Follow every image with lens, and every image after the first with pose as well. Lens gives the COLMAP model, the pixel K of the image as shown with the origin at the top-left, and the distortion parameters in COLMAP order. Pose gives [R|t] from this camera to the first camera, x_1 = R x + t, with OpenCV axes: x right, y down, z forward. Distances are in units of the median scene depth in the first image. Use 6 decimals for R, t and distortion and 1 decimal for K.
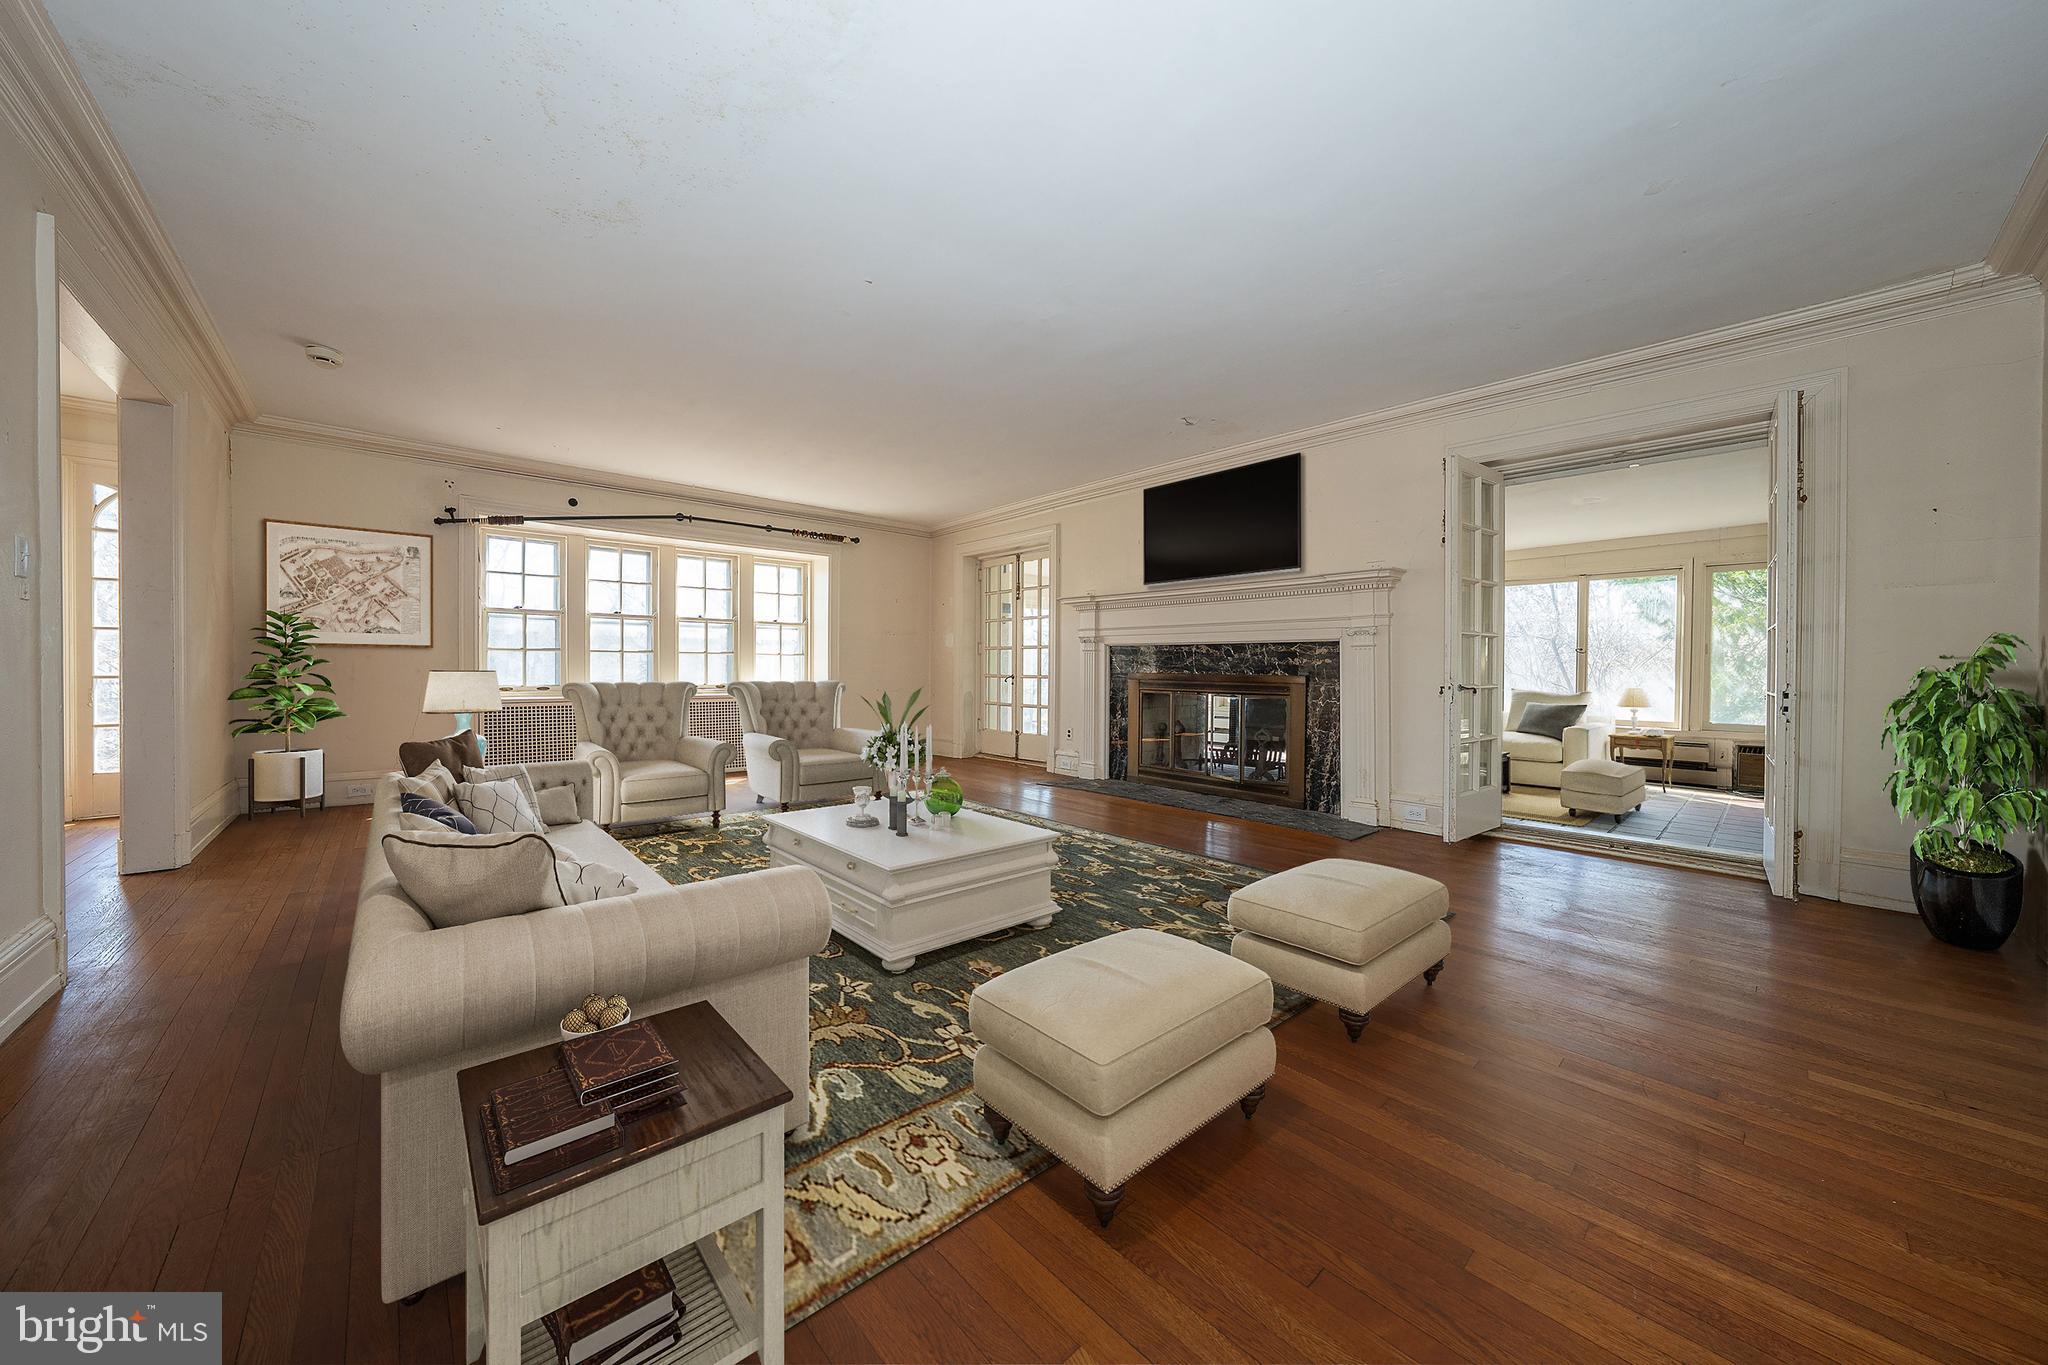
lens RADIAL K [[706.8, 0, 1024.9], [0, 706.8, 673.3], [0, 0, 1]] dist [-0.028752, 0.007311]
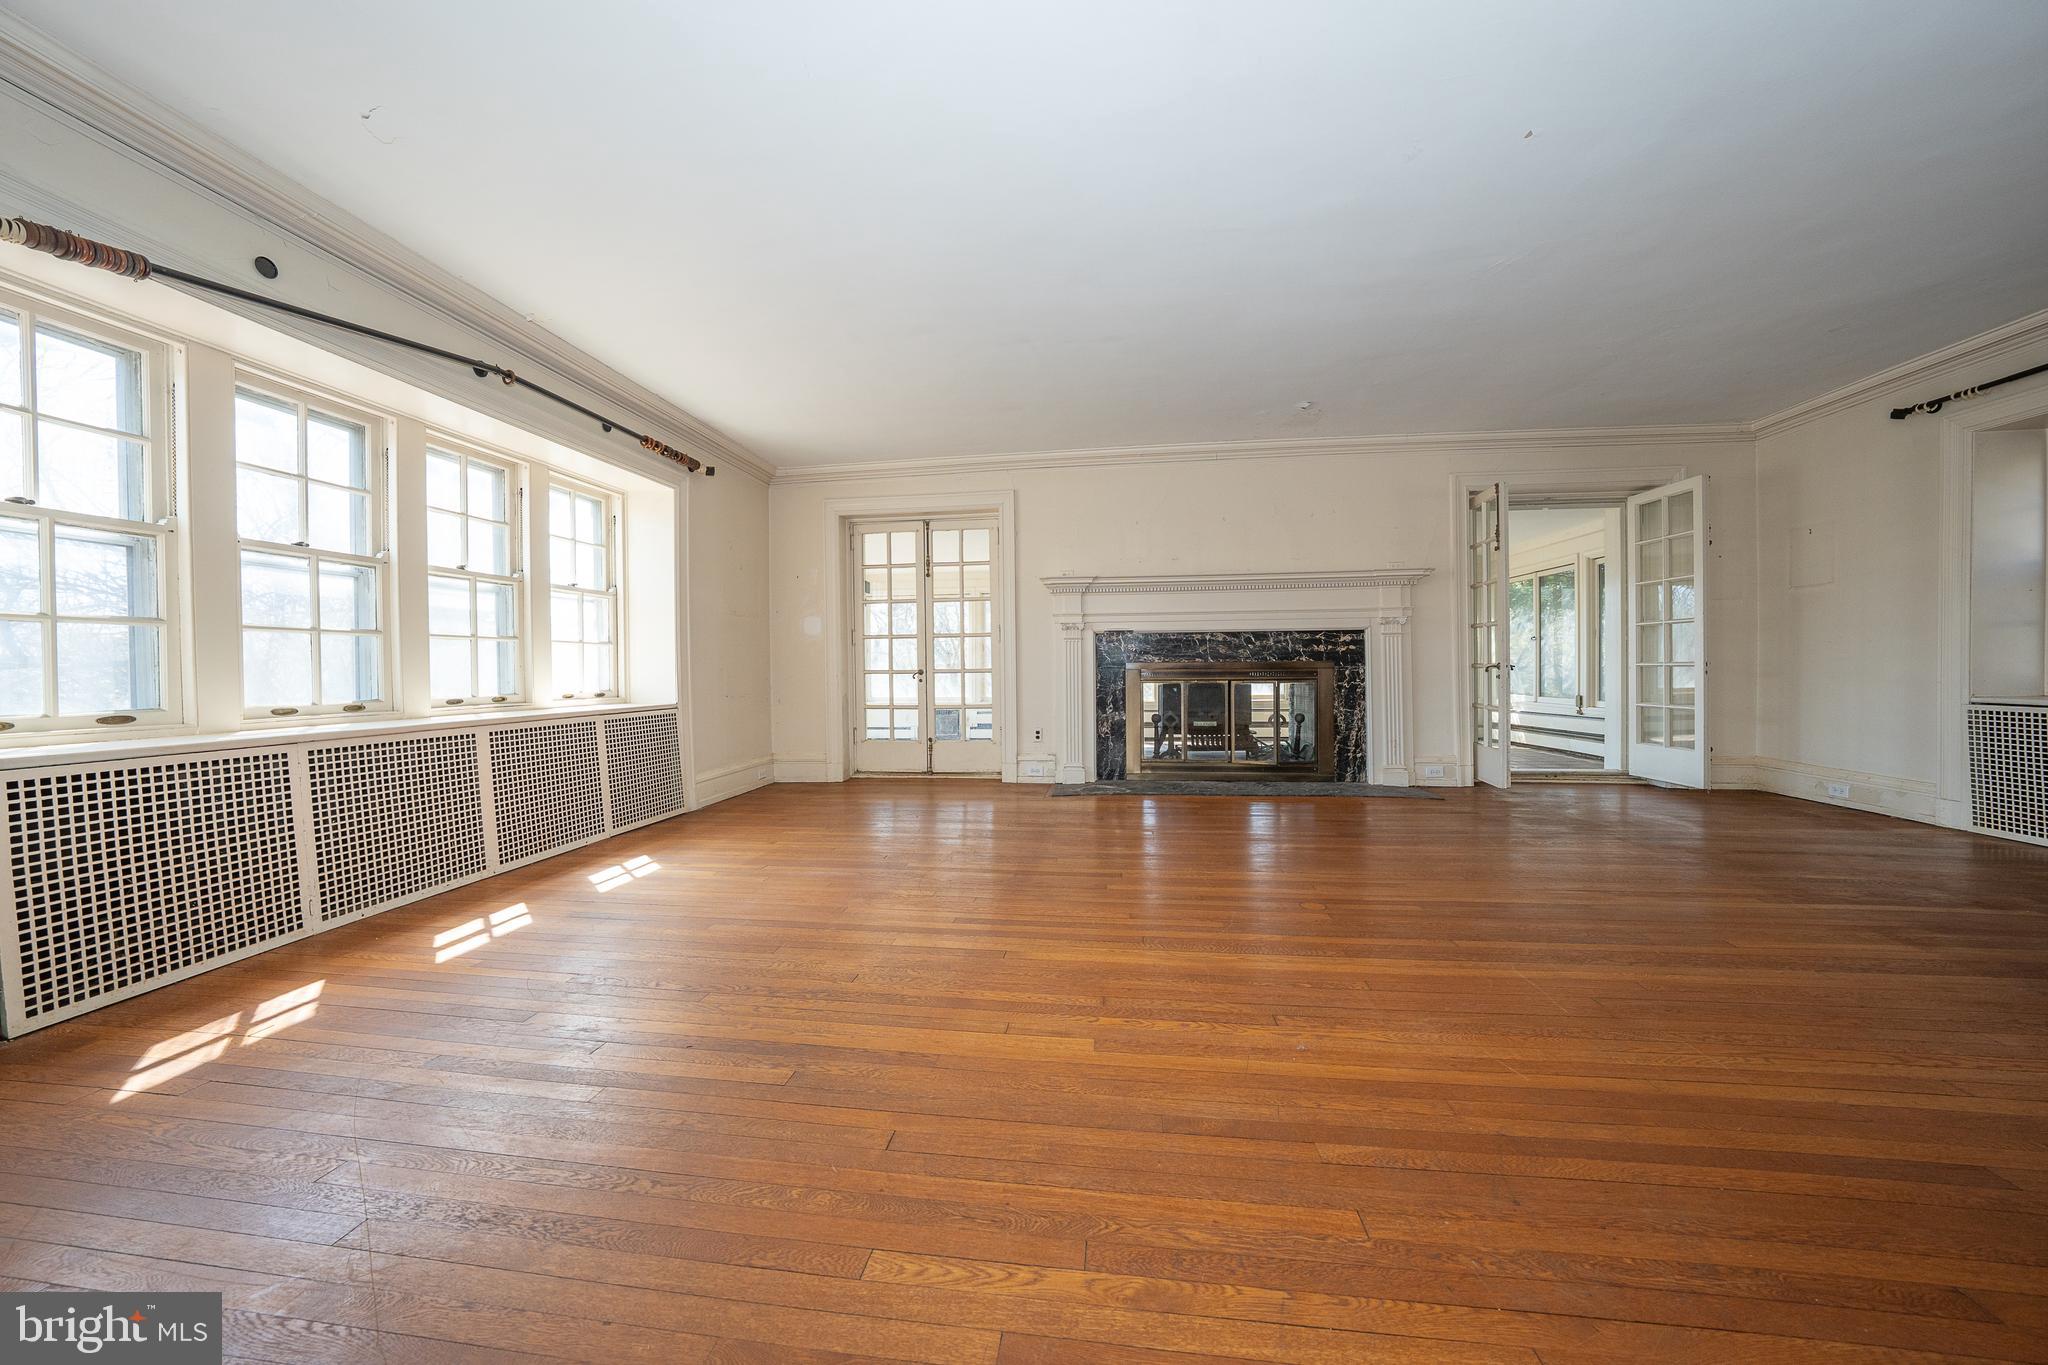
lens RADIAL K [[706.8, 0, 1024.9], [0, 706.8, 673.3], [0, 0, 1]] dist [-0.028752, 0.007311]
pose [[0.760796, -0.021054, 0.648650, -0.536770], [0.020634, 0.999753, 0.008249, 0.002955], [-0.648663, 0.007109, 0.761042, 0.370164]]
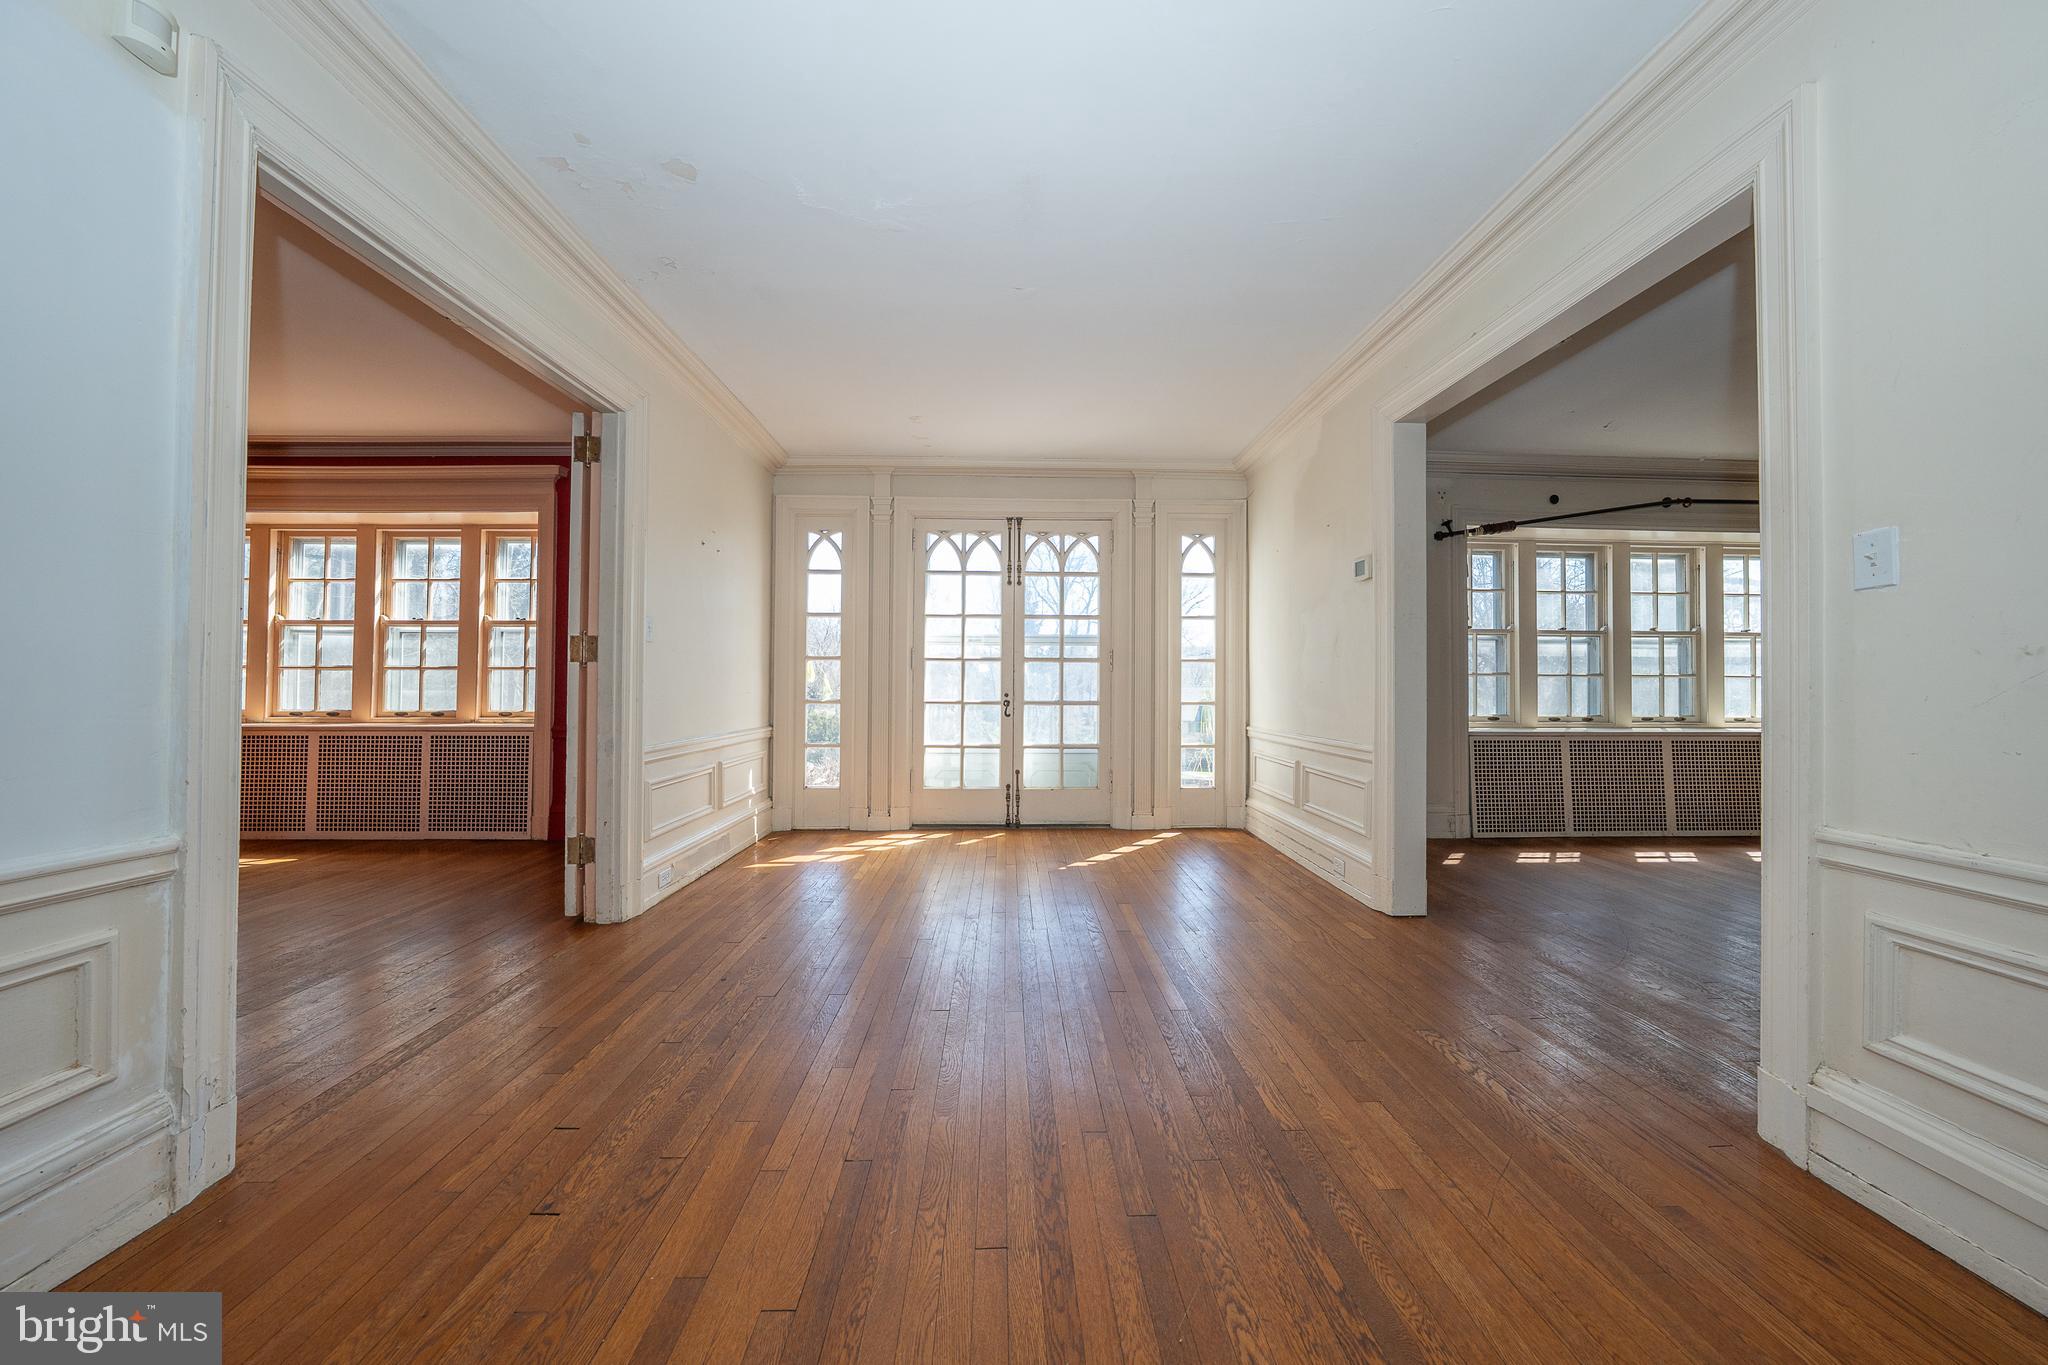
lens RADIAL K [[706.8, 0, 1024.9], [0, 706.8, 673.3], [0, 0, 1]] dist [-0.028752, 0.007311]
pose [[0.762608, -0.011188, -0.646764, -0.554828], [-0.005450, 0.999704, -0.023719, -0.010584], [0.646838, 0.021614, 0.762321, -0.046512]]
